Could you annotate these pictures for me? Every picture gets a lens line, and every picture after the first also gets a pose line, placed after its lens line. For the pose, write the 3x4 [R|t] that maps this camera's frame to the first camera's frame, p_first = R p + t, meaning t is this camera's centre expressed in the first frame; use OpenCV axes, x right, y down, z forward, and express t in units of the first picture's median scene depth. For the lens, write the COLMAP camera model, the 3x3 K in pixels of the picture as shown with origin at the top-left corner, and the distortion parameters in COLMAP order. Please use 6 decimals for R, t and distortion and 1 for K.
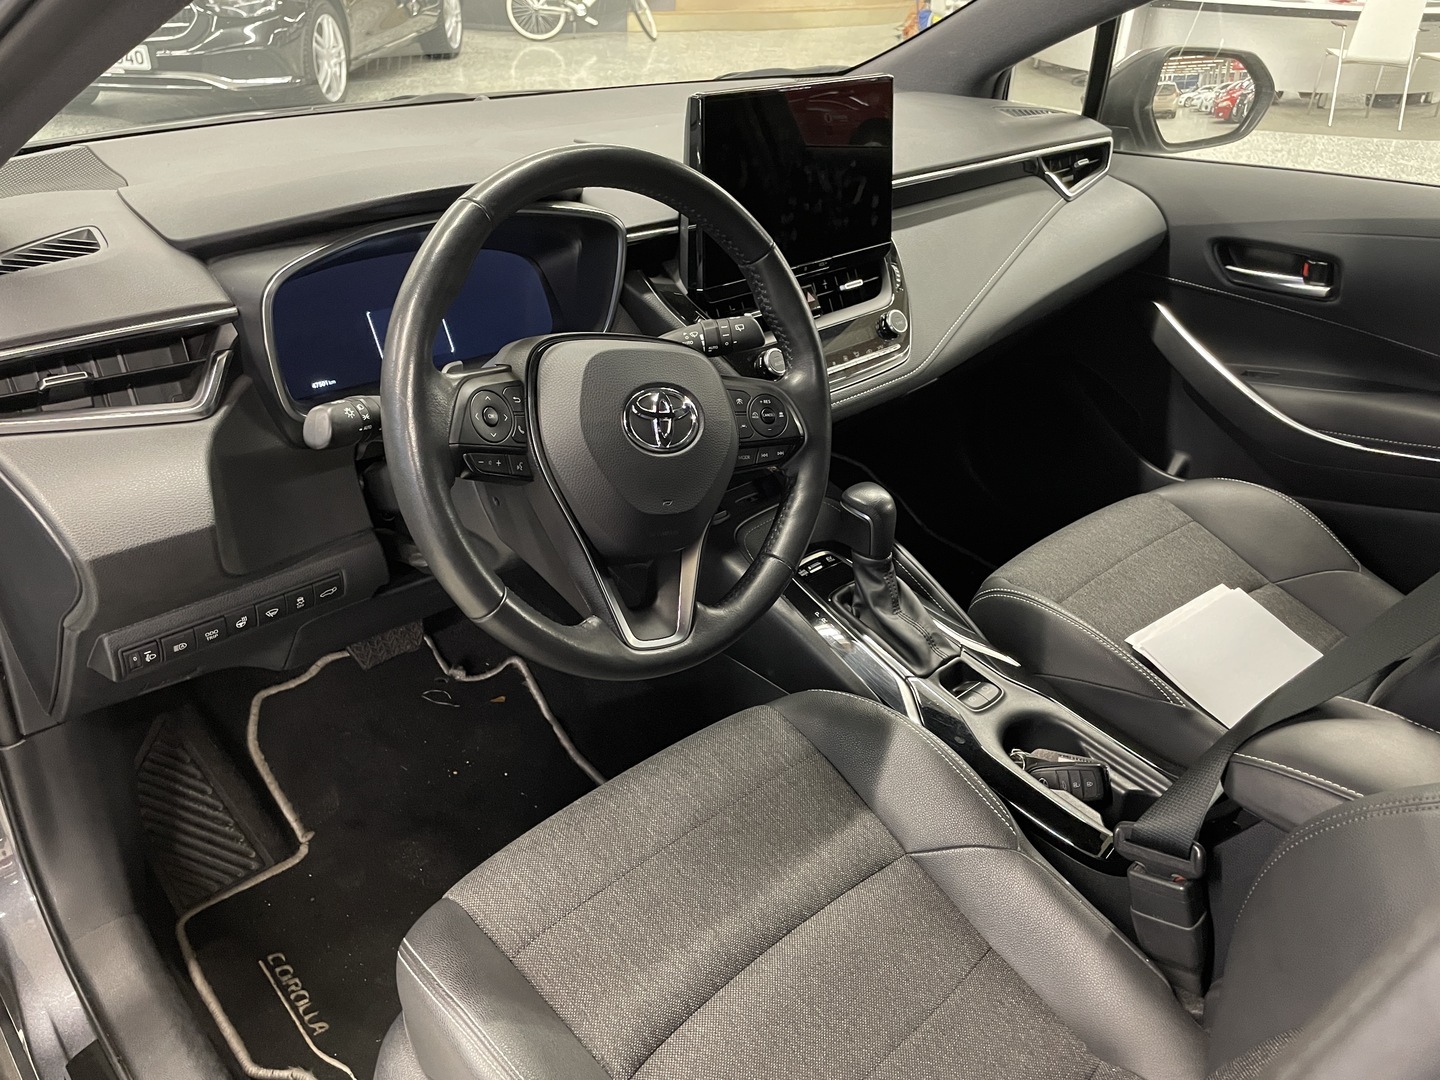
lens RADIAL K [[1091.3, 0, 720.0], [0, 1091.3, 540.0], [0, 0, 1]] dist [0.043359, -0.001553]
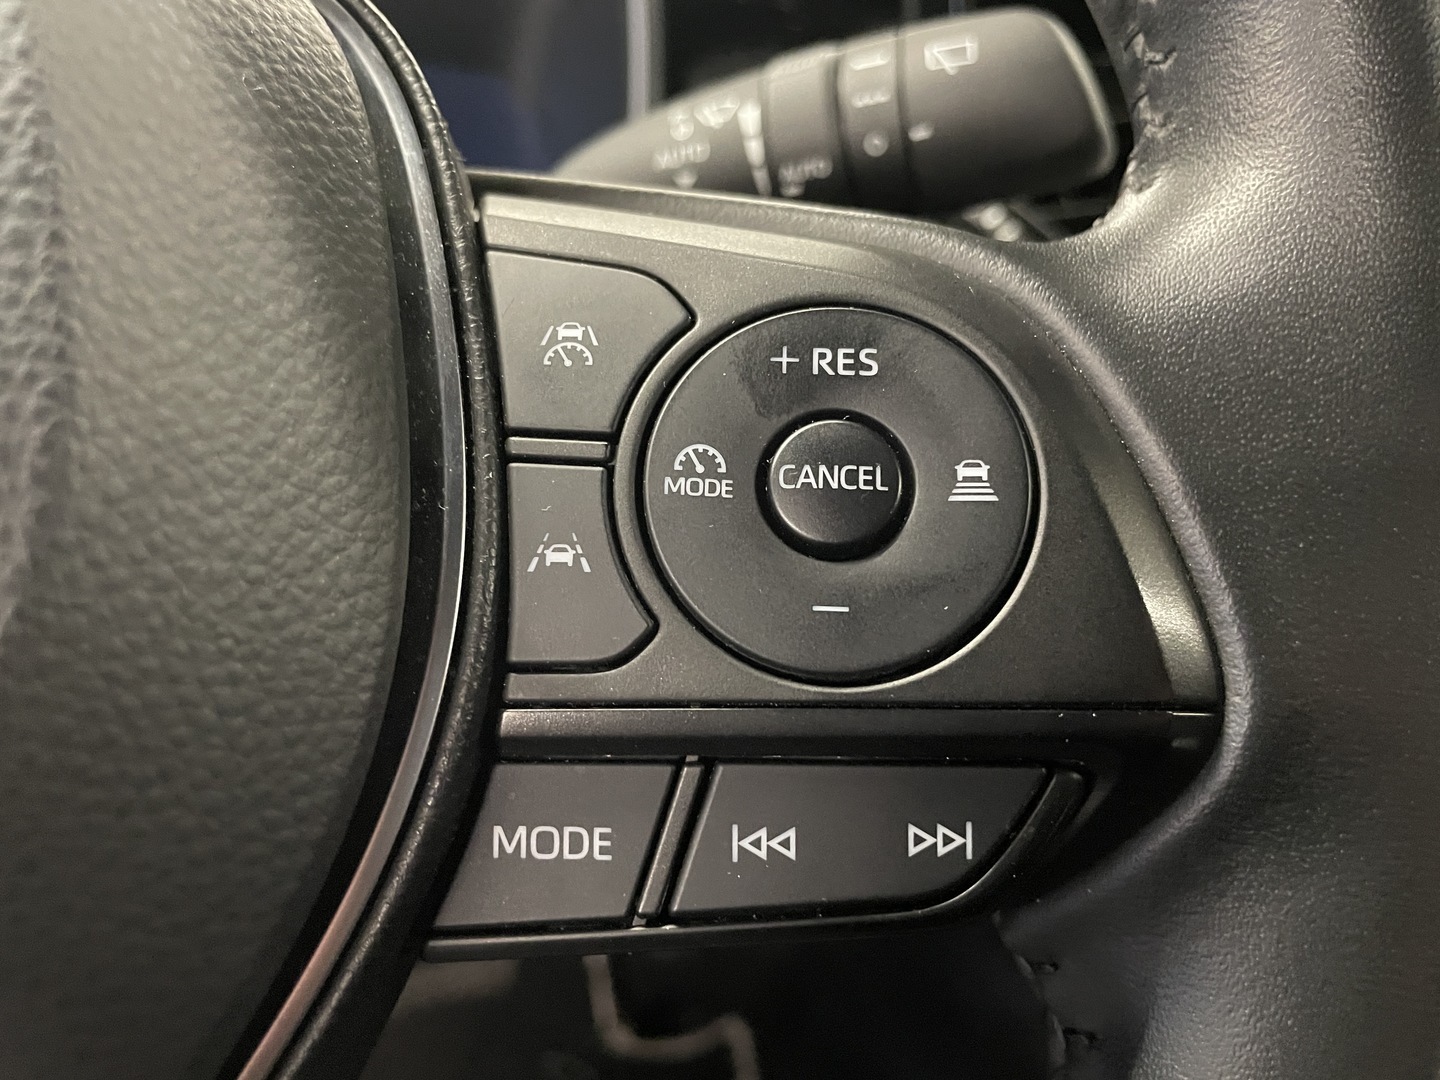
lens RADIAL K [[1091.3, 0, 720.0], [0, 1091.3, 540.0], [0, 0, 1]] dist [0.043359, -0.001553]
pose [[0.868920, 0.049766, -0.492443, 0.076016], [-0.126942, 0.984061, -0.124542, -0.080701], [0.478396, 0.170729, 0.861388, 0.773838]]
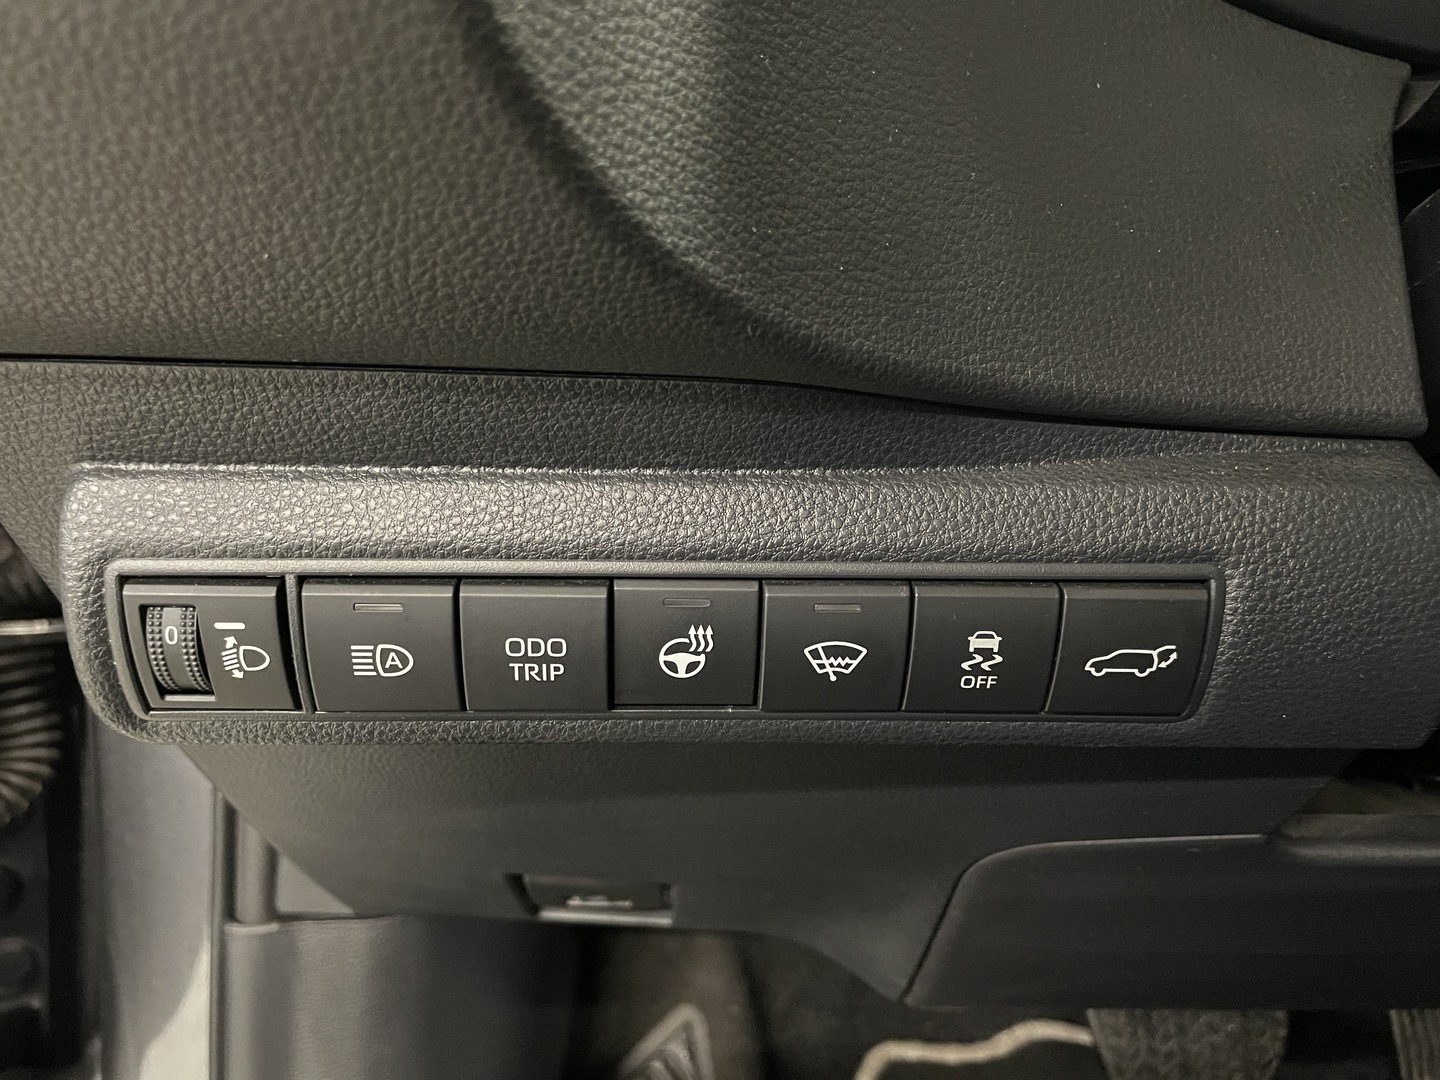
lens RADIAL K [[1091.3, 0, 720.0], [0, 1091.3, 540.0], [0, 0, 1]] dist [0.043359, -0.001553]
pose [[0.753962, 0.114564, -0.646851, -0.259930], [-0.319079, 0.924585, -0.208161, 0.081999], [0.574221, 0.363342, 0.733657, 0.728872]]
